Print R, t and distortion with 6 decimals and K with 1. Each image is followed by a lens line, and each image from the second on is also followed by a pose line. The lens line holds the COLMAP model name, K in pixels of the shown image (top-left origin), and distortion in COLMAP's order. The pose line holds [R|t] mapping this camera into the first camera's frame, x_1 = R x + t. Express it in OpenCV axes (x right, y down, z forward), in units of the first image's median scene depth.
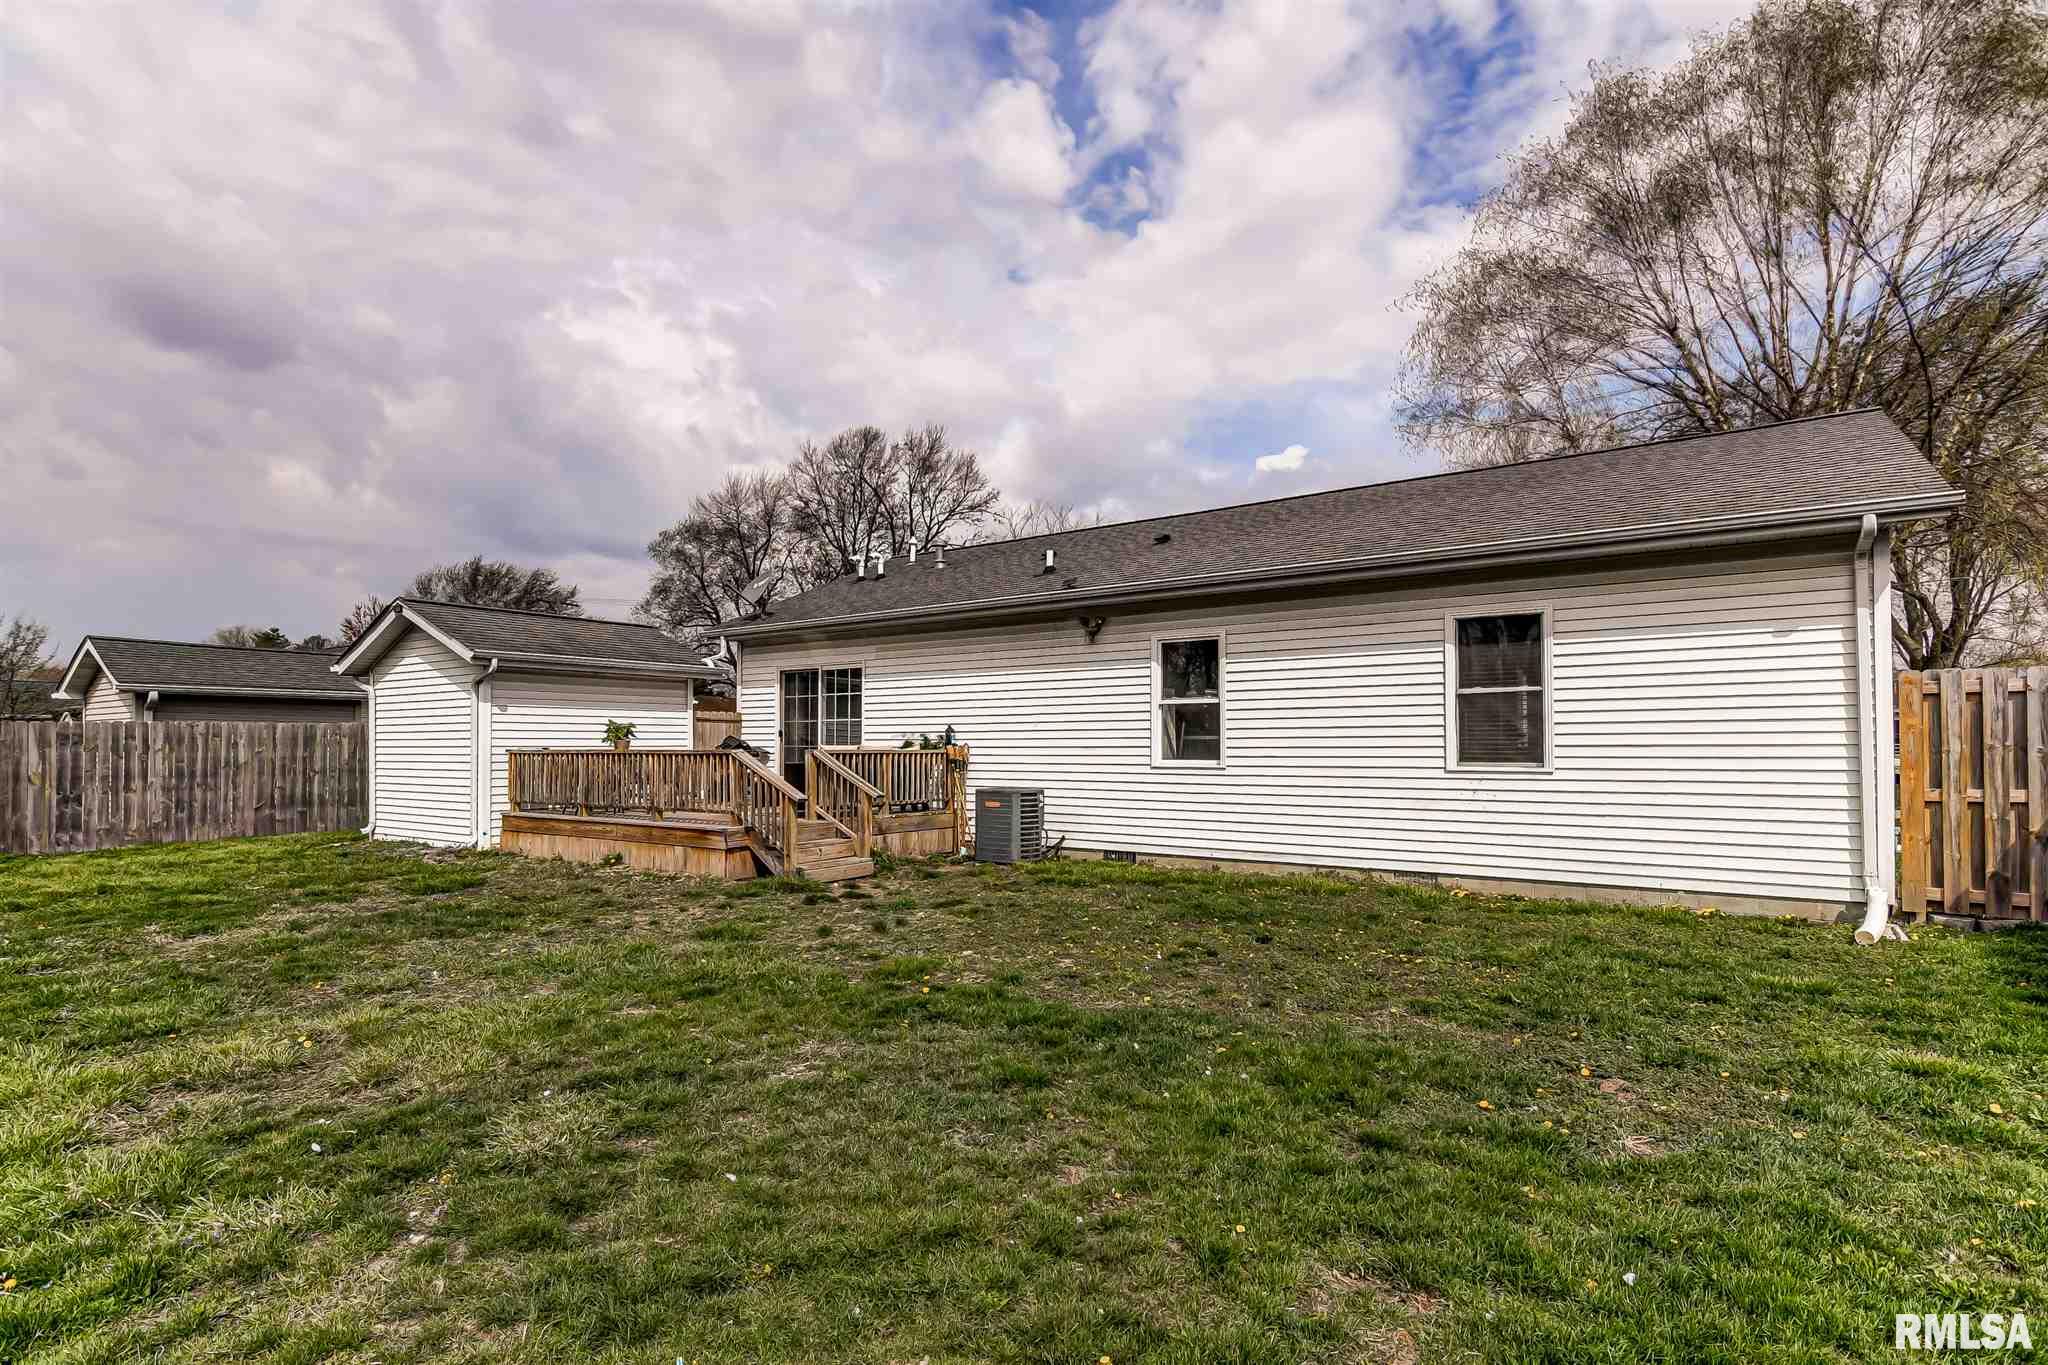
lens RADIAL K [[971.6, 0, 1031.2], [0, 971.6, 729.6], [0, 0, 1]] dist [0.003995, -0.000044]
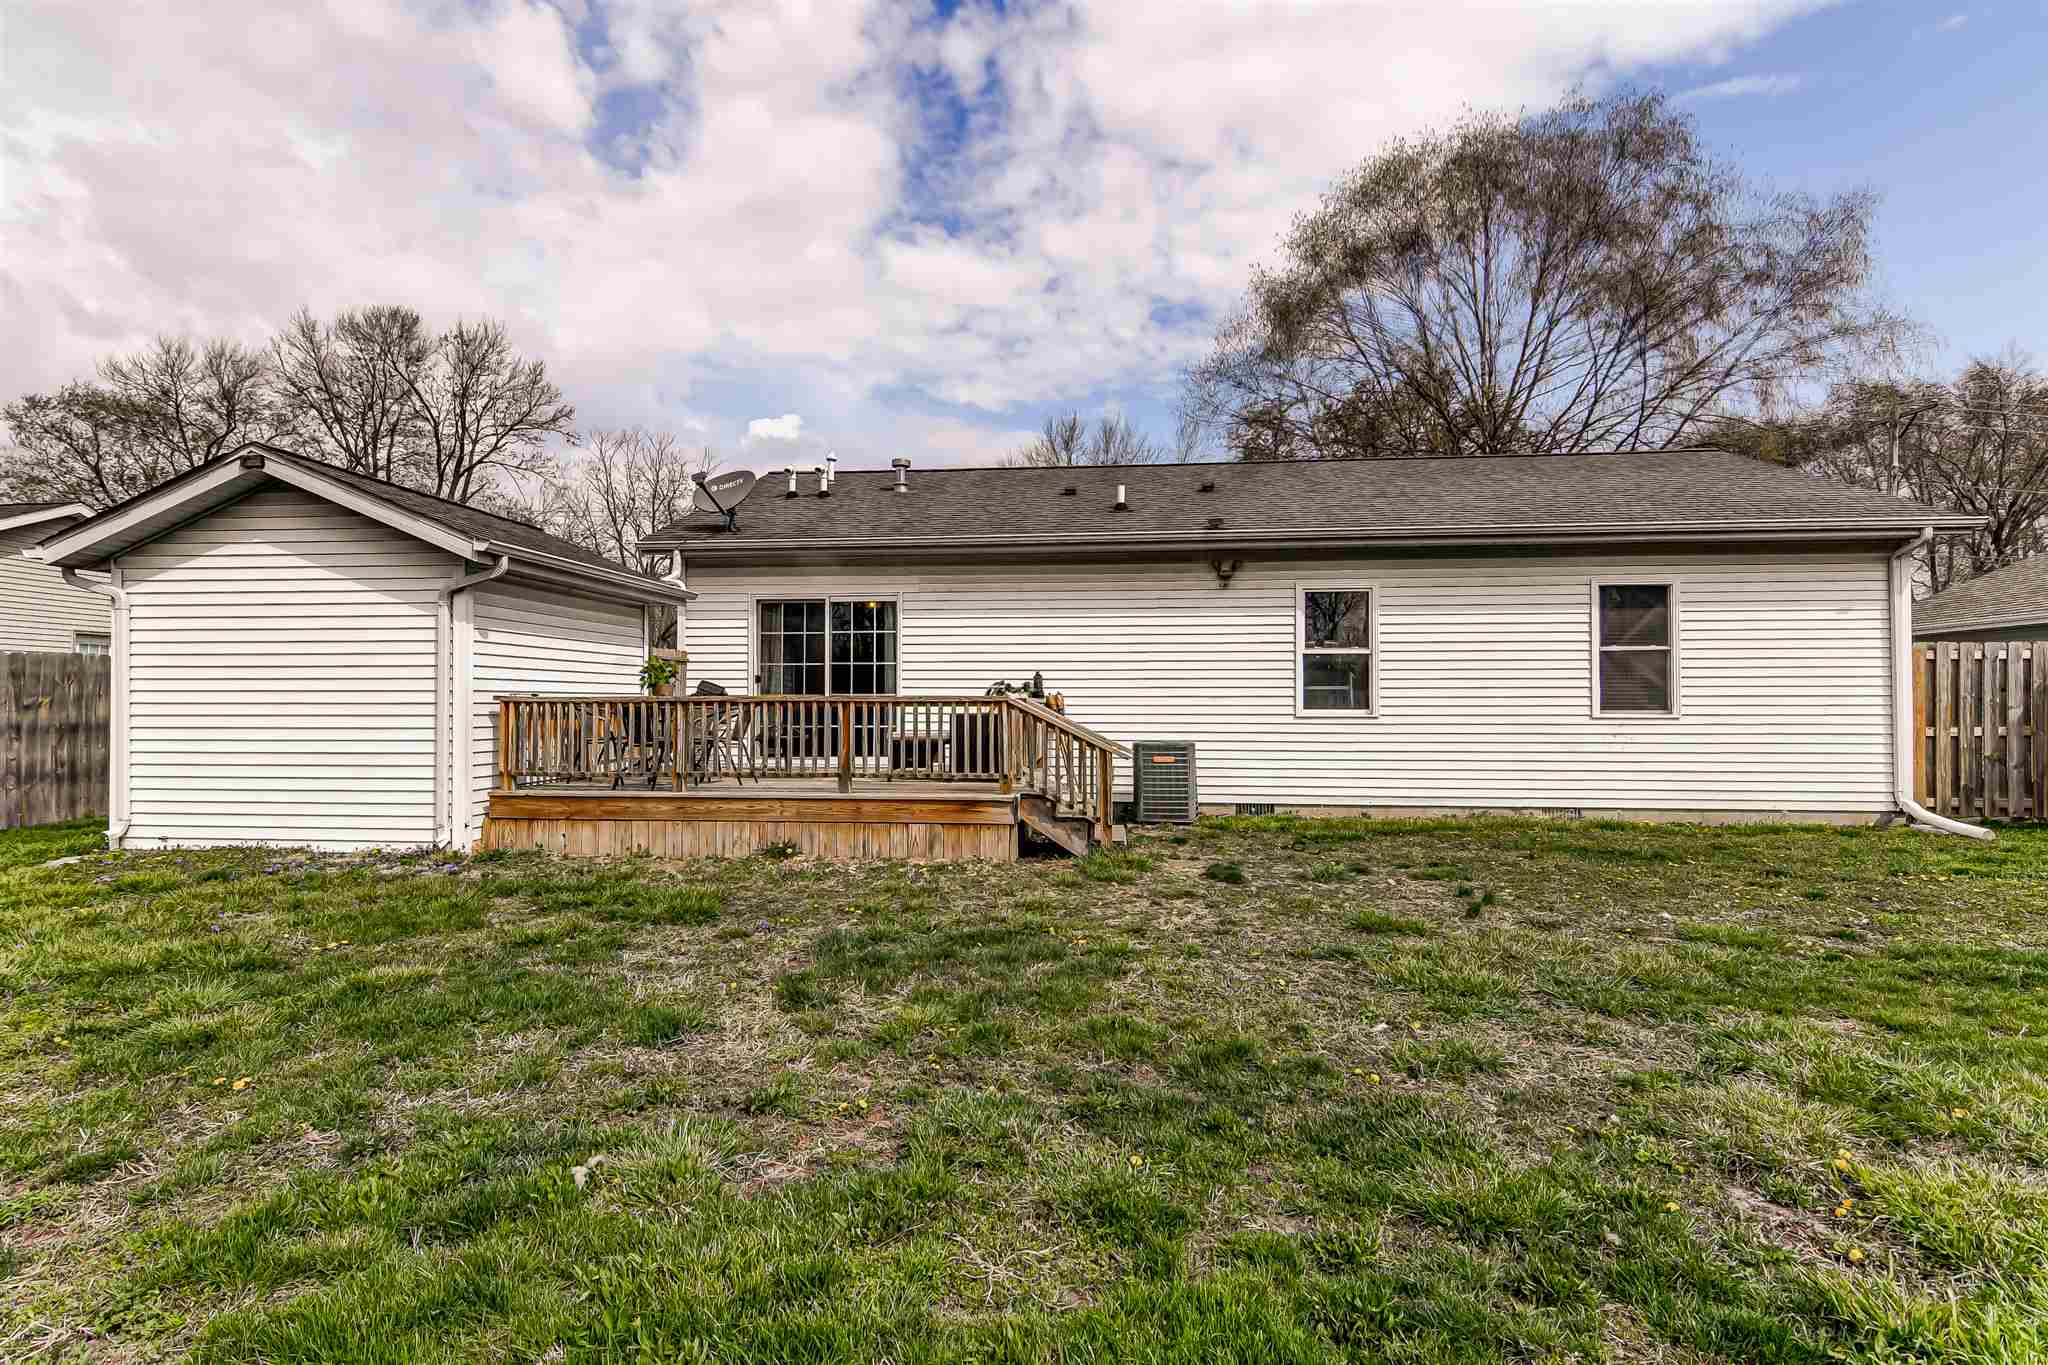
lens RADIAL K [[951.1, 0, 1025.5], [0, 951.1, 694.5], [0, 0, 1]] dist [0.000822, 0.000040]
pose [[0.876334, 0.006196, 0.481665, -0.581922], [-0.010760, 0.999920, 0.006714, 0.012079], [-0.481584, -0.011066, 0.876330, 0.285544]]
